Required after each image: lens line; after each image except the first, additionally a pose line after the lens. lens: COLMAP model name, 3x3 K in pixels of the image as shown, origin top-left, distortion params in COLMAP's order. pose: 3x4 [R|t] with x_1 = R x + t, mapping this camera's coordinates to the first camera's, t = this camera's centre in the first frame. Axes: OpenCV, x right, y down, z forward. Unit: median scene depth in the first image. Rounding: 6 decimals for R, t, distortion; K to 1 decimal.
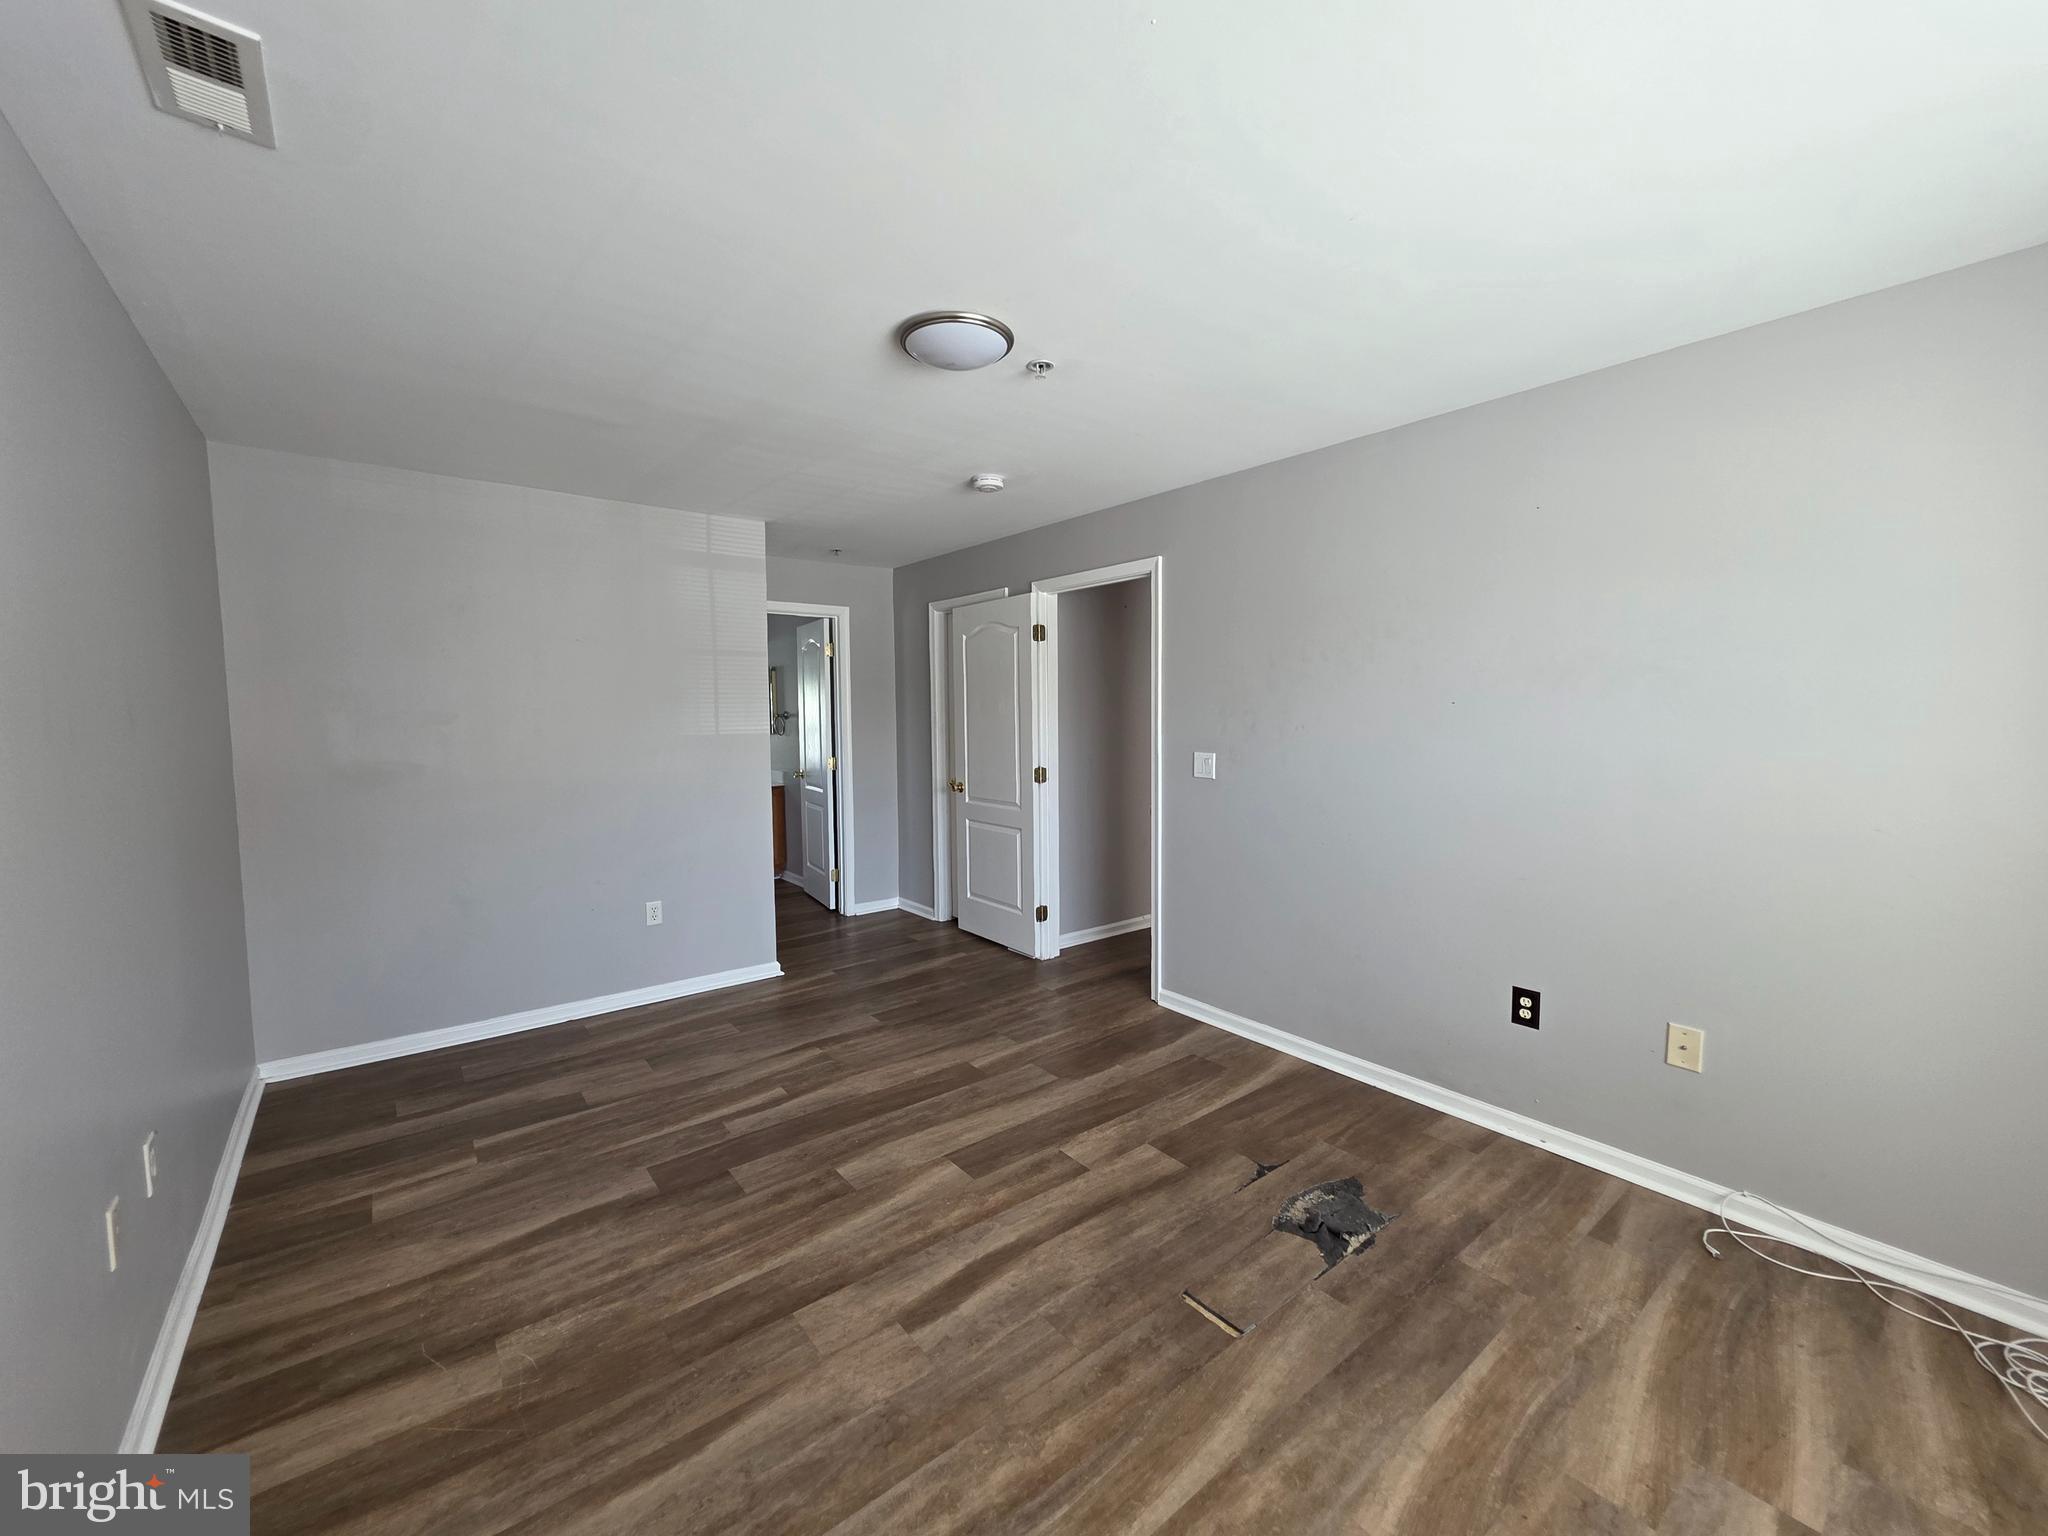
lens RADIAL K [[811.9, 0, 1023.0], [0, 811.9, 766.2], [0, 0, 1]] dist [0.004473, -0.000128]
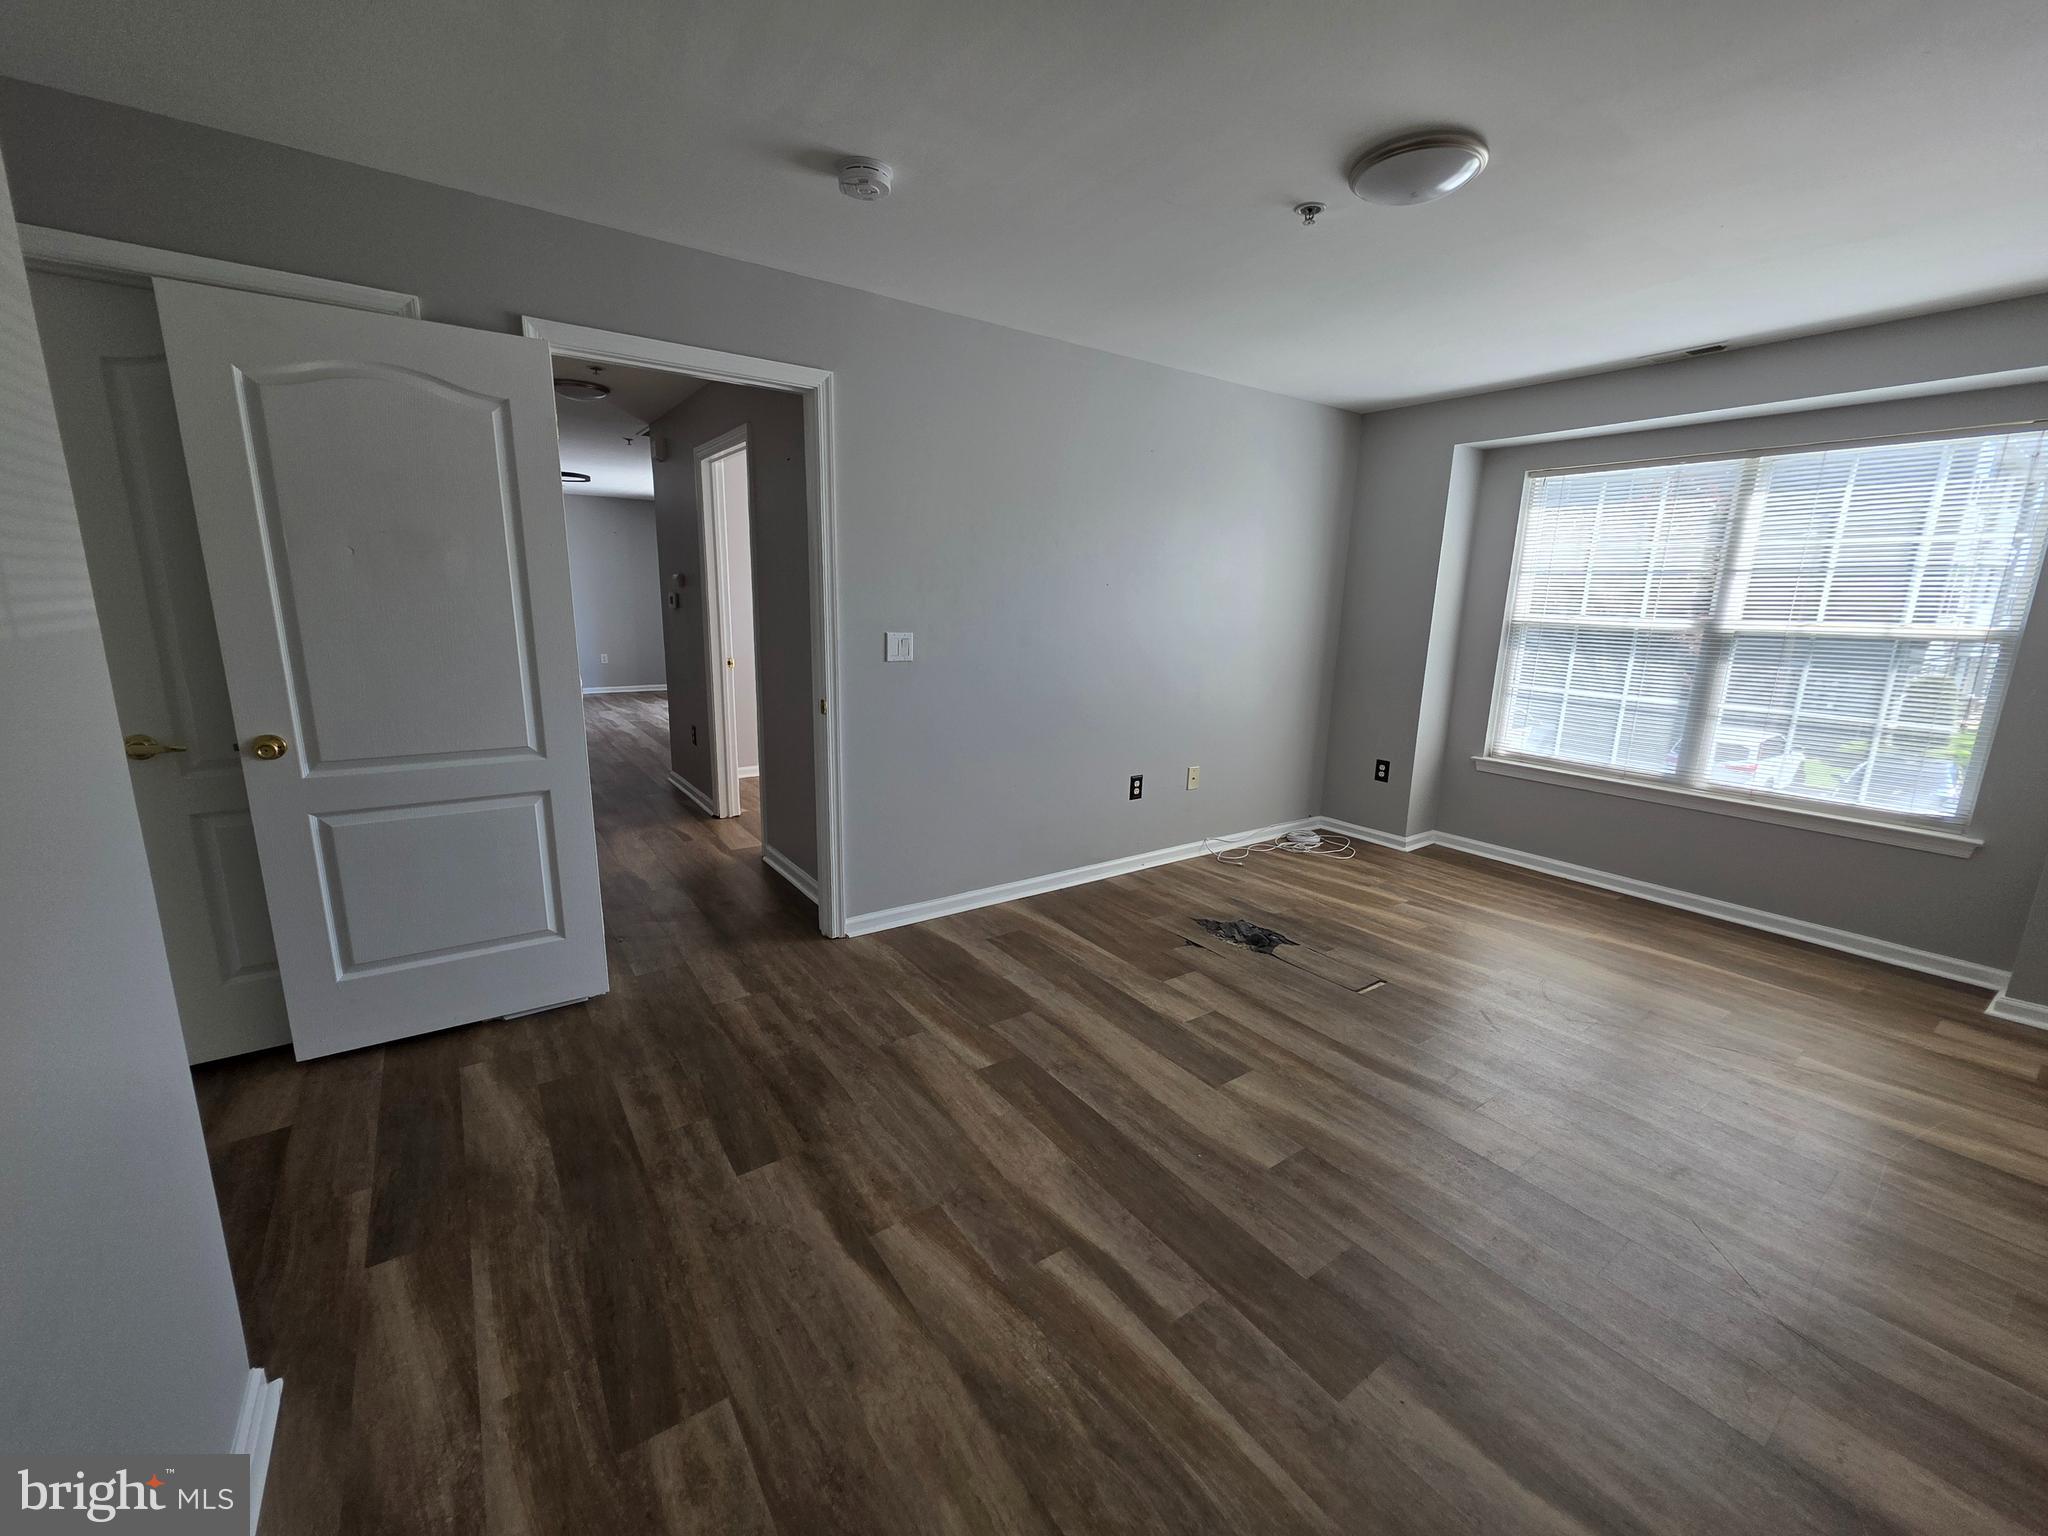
lens RADIAL K [[811.9, 0, 1023.0], [0, 811.9, 766.2], [0, 0, 1]] dist [0.004473, -0.000128]
pose [[0.059594, -0.198282, 0.978332, -0.849983], [0.048209, 0.979502, 0.195582, -0.051421], [-0.997058, 0.035509, 0.067931, 1.053257]]
